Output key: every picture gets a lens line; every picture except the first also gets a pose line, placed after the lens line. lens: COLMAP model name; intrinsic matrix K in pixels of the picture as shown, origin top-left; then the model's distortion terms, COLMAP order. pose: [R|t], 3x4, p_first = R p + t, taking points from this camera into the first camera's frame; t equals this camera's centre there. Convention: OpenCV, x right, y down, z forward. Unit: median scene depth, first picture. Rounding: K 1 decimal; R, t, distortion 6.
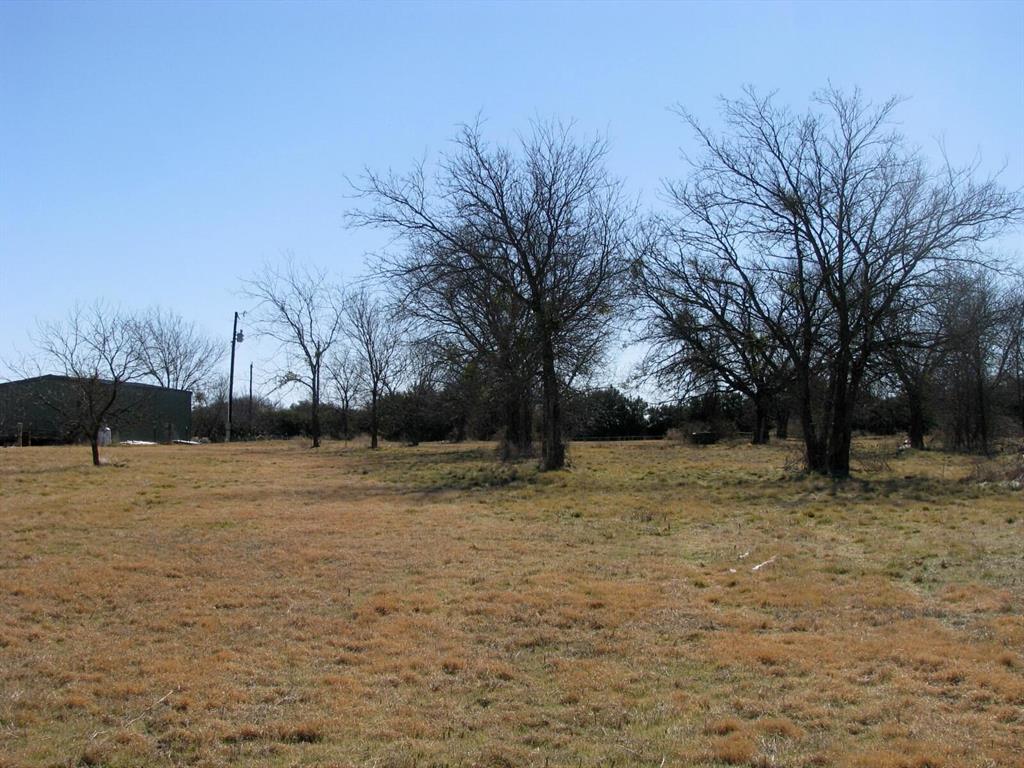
lens RADIAL K [[1674.7, 0, 486.3], [0, 1674.7, 388.6], [0, 0, 1]] dist [-0.112633, 0.602699]
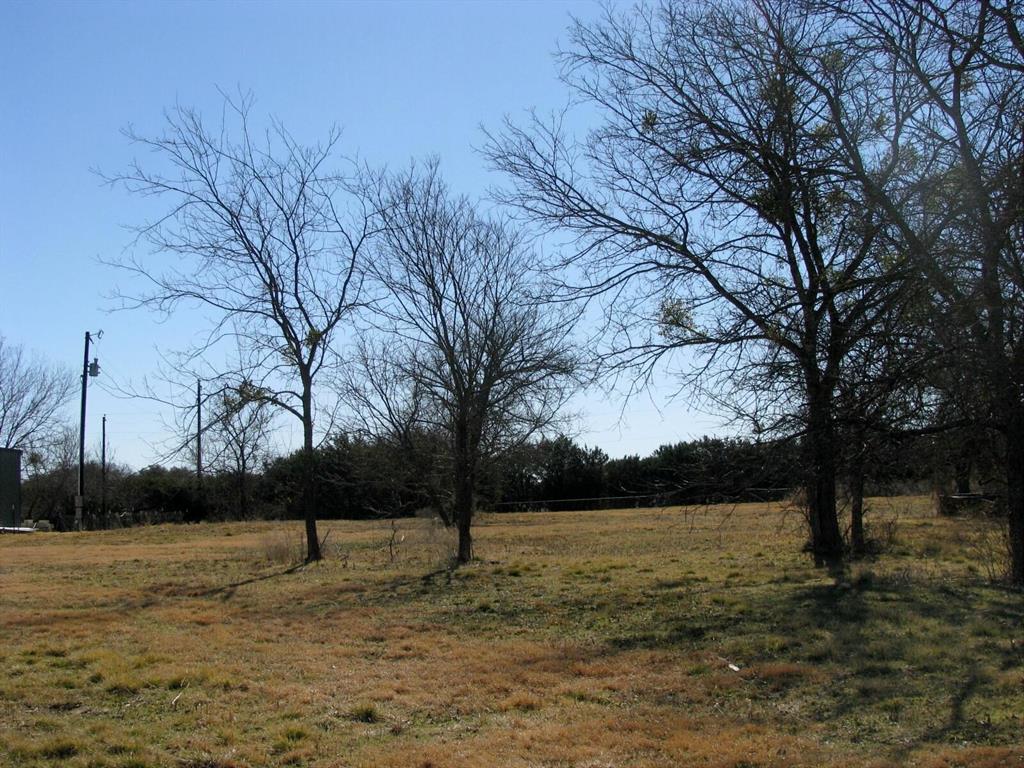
lens RADIAL K [[1674.7, 0, 486.3], [0, 1674.7, 388.6], [0, 0, 1]] dist [-0.112633, 0.602699]
pose [[0.995461, -0.021268, 0.092768, -0.053218], [0.024487, 0.999132, -0.033705, 0.003906], [-0.091970, 0.035823, 0.995117, 0.320885]]
